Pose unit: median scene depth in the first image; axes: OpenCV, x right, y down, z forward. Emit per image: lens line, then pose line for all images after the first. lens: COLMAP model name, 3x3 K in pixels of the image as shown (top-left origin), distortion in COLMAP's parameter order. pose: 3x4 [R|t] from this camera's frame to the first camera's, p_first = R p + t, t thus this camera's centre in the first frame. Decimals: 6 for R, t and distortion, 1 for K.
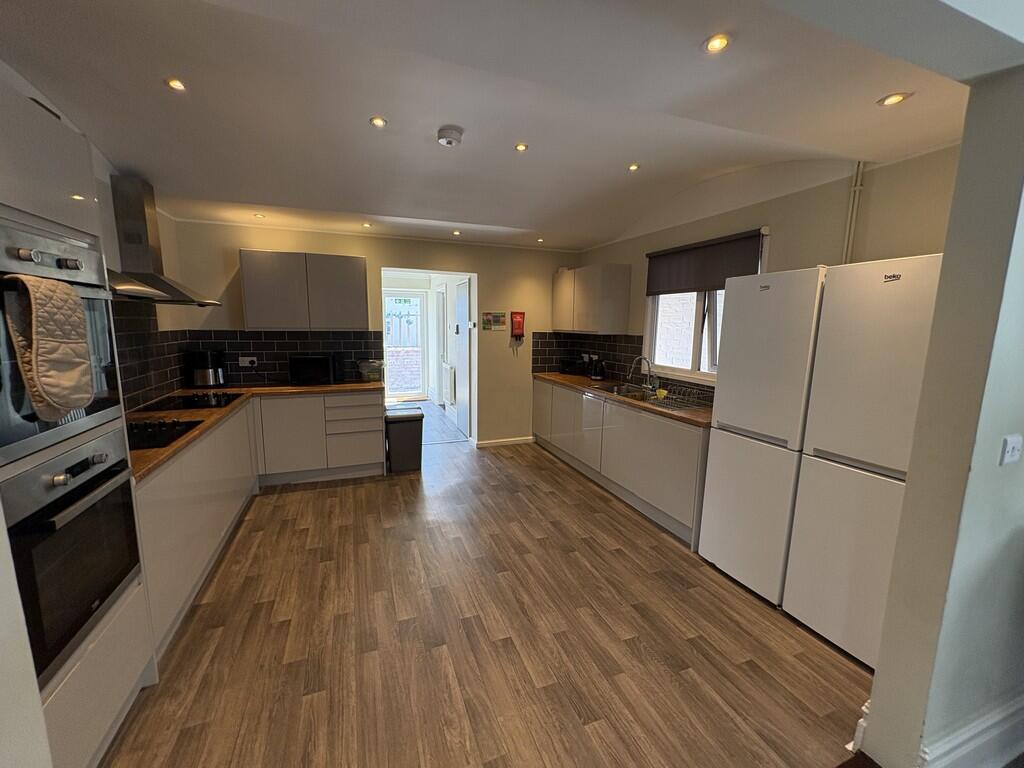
lens RADIAL K [[408.6, 0, 512.5], [0, 408.6, 385.9], [0, 0, 1]] dist [-0.001762, -0.000476]
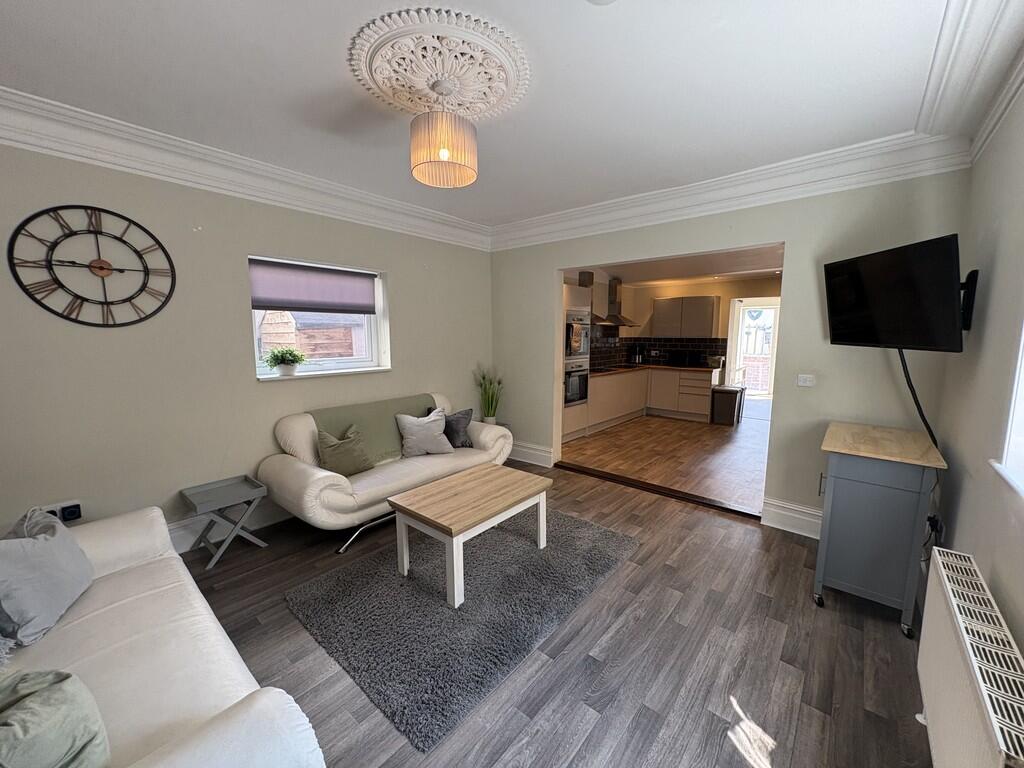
lens RADIAL K [[408.6, 0, 515.1], [0, 408.6, 387.2], [0, 0, 1]] dist [-0.001762, -0.000476]
pose [[0.461792, 0.102439, -0.881053, 0.826470], [-0.127597, 0.990649, 0.048303, 0.097532], [0.877763, 0.090114, 0.470545, -0.535782]]
